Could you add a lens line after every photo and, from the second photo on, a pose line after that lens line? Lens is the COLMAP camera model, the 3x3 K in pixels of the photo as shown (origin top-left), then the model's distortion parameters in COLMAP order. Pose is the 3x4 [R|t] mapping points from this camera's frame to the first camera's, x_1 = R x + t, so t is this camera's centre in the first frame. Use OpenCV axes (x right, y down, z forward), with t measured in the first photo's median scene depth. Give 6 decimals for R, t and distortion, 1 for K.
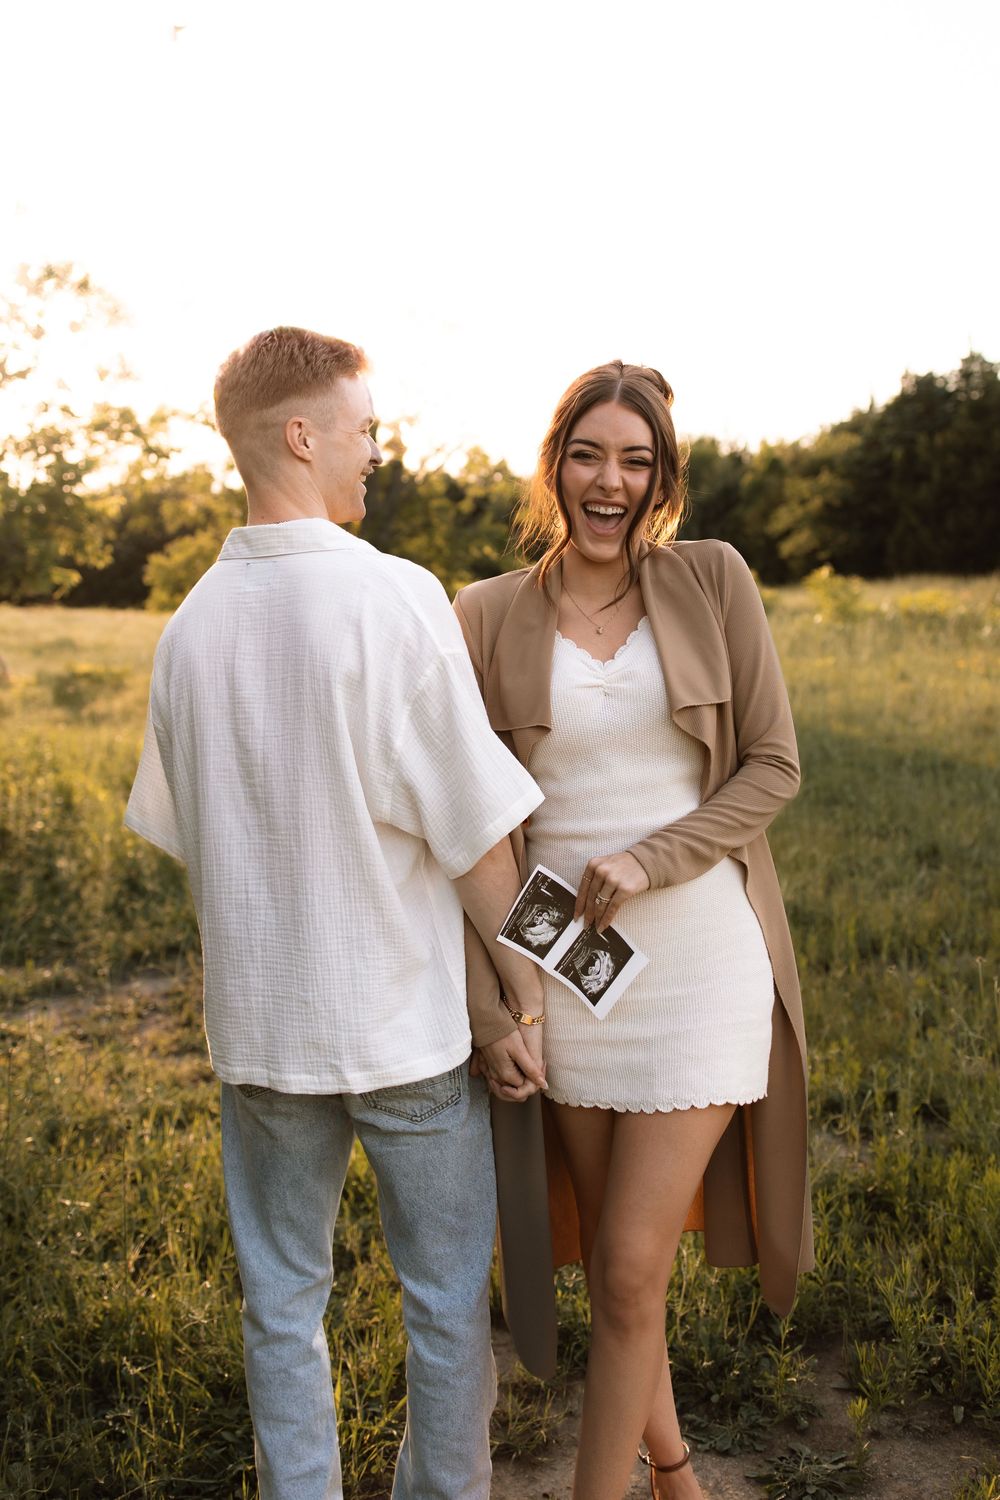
lens RADIAL K [[1498.1, 0, 520.9], [0, 1498.1, 701.2], [0, 0, 1]] dist [0.007781, -0.005147]
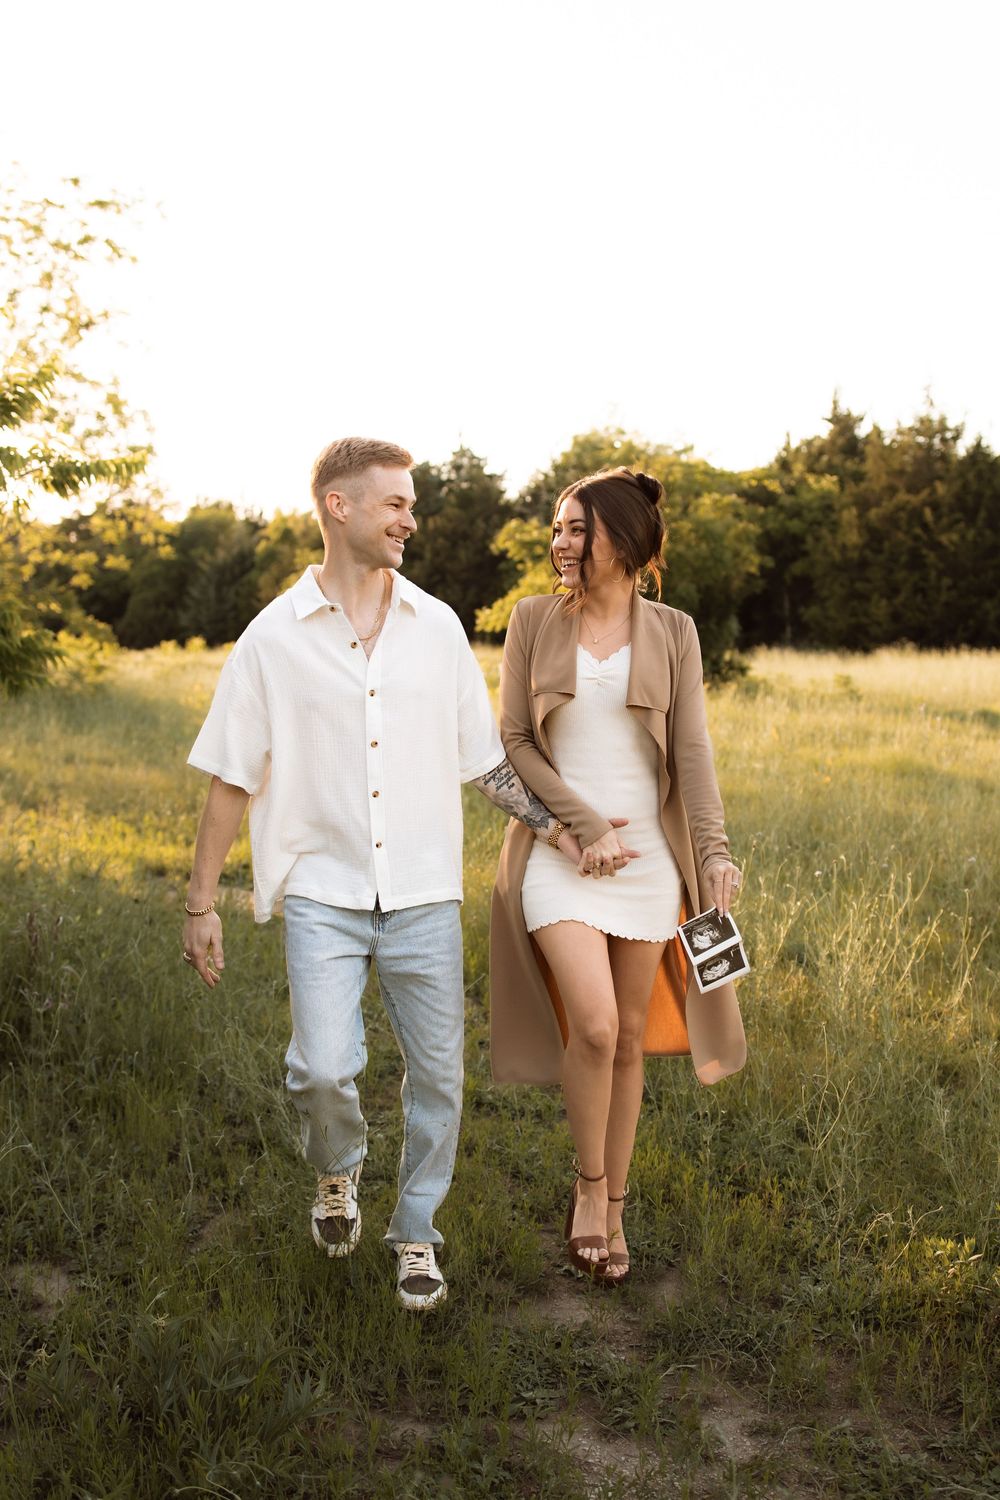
lens RADIAL K [[1569.7, 0, 551.4], [0, 1569.7, 802.4], [0, 0, 1]] dist [0.006446, -0.011288]
pose [[0.945205, 0.008943, 0.326354, -0.313149], [-0.015704, 0.999713, 0.018088, 0.202553], [-0.326098, -0.022222, 0.945075, -2.333570]]
